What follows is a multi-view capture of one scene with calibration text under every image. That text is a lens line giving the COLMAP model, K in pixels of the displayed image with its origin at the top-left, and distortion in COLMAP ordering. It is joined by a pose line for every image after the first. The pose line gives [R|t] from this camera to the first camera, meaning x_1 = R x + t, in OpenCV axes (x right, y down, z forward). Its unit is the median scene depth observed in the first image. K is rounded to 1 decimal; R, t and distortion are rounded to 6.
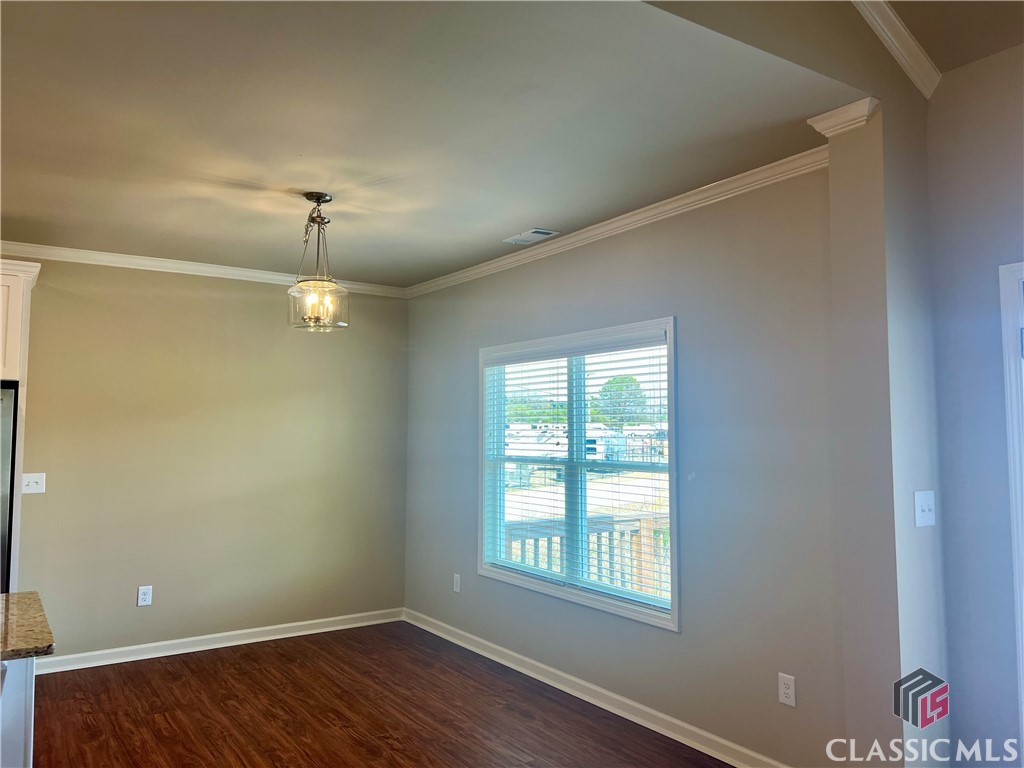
lens RADIAL K [[770.4, 0, 517.6], [0, 770.4, 381.1], [0, 0, 1]] dist [0.059072, -0.065368]
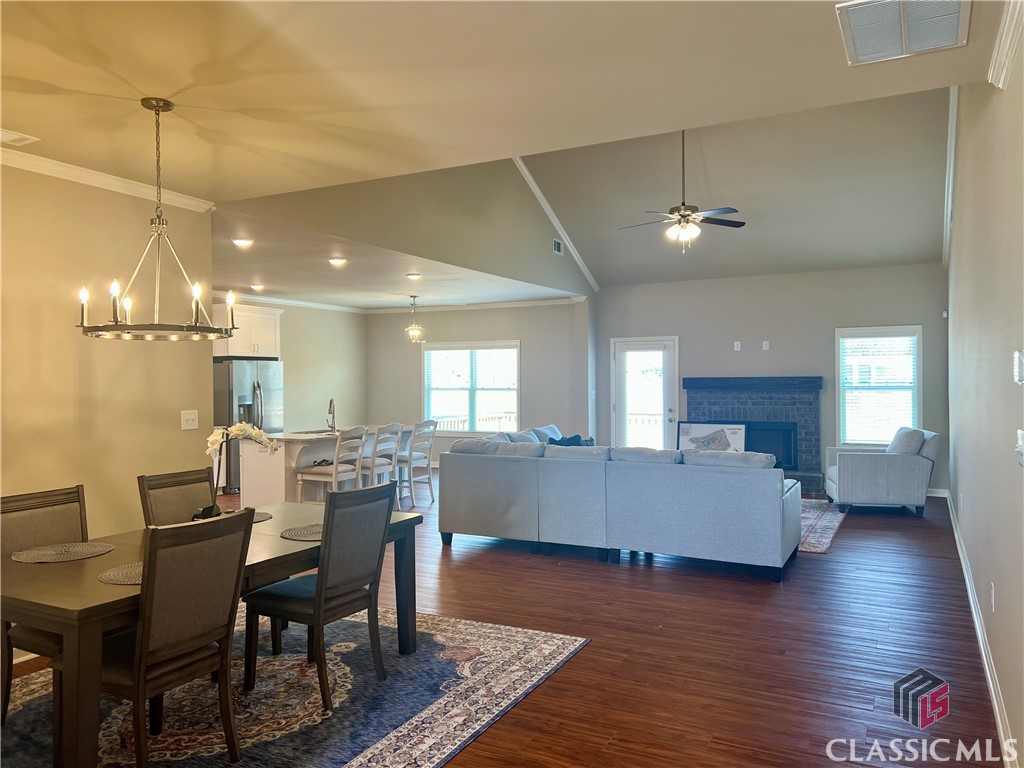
lens RADIAL K [[770.4, 0, 510.8], [0, 770.4, 383.9], [0, 0, 1]] dist [0.059072, -0.065368]
pose [[0.881695, -0.005423, 0.471789, -0.933204], [-0.025719, 0.997895, 0.059535, -0.066190], [-0.471119, -0.064625, 0.879699, -1.243018]]
